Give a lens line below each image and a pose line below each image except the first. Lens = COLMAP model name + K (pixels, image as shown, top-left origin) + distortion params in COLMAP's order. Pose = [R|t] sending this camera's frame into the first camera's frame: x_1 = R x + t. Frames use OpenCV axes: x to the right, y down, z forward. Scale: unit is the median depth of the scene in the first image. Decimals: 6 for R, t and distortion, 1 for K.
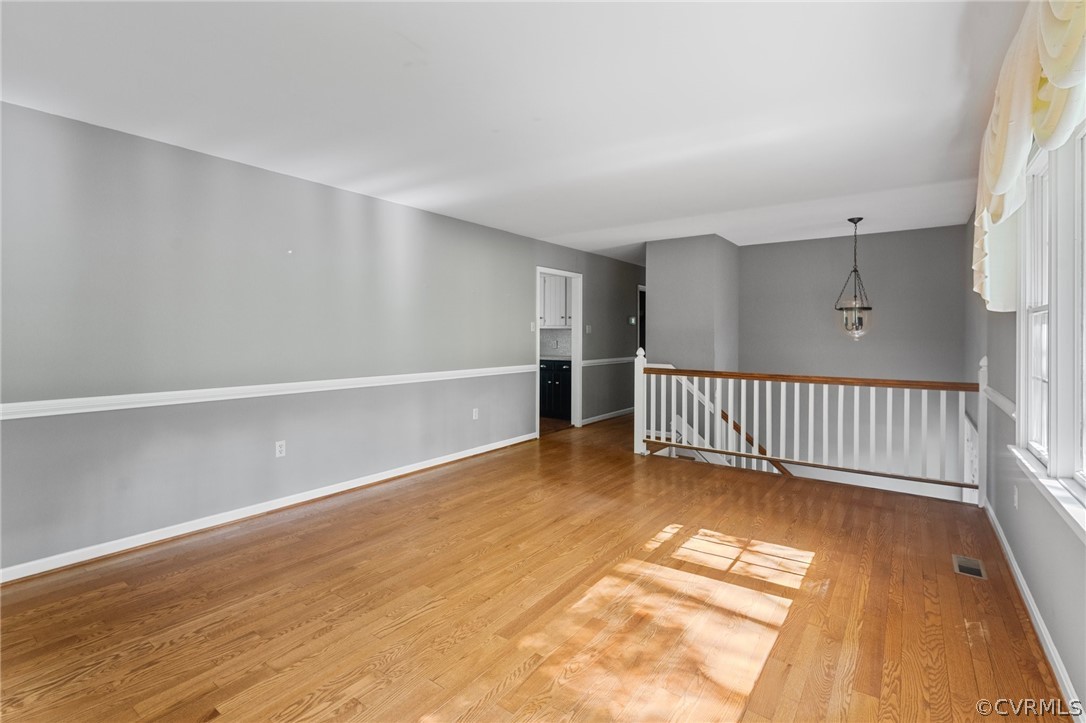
lens RADIAL K [[503.4, 0, 529.9], [0, 503.4, 335.5], [0, 0, 1]] dist [-0.003827, 0.000651]
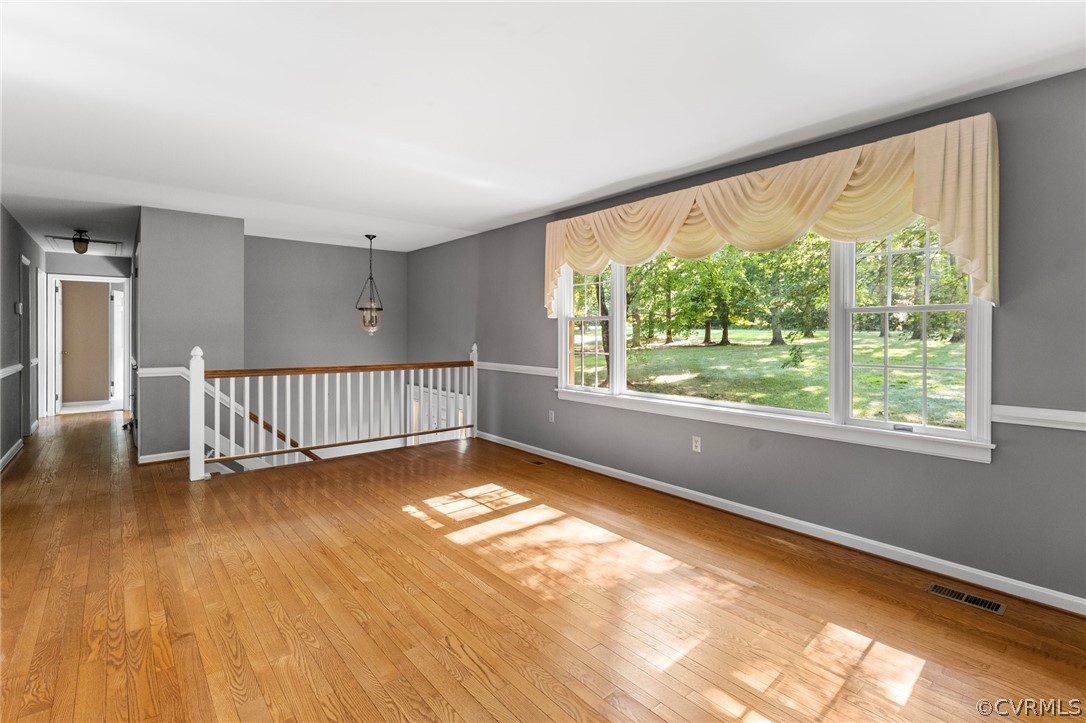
lens RADIAL K [[503.4, 0, 547.5], [0, 503.4, 336.8], [0, 0, 1]] dist [-0.003827, 0.000651]
pose [[0.224292, -0.012822, 0.974438, -0.462097], [-0.003635, 0.999895, 0.013994, -0.003434], [-0.974515, -0.006681, 0.224222, 0.306446]]
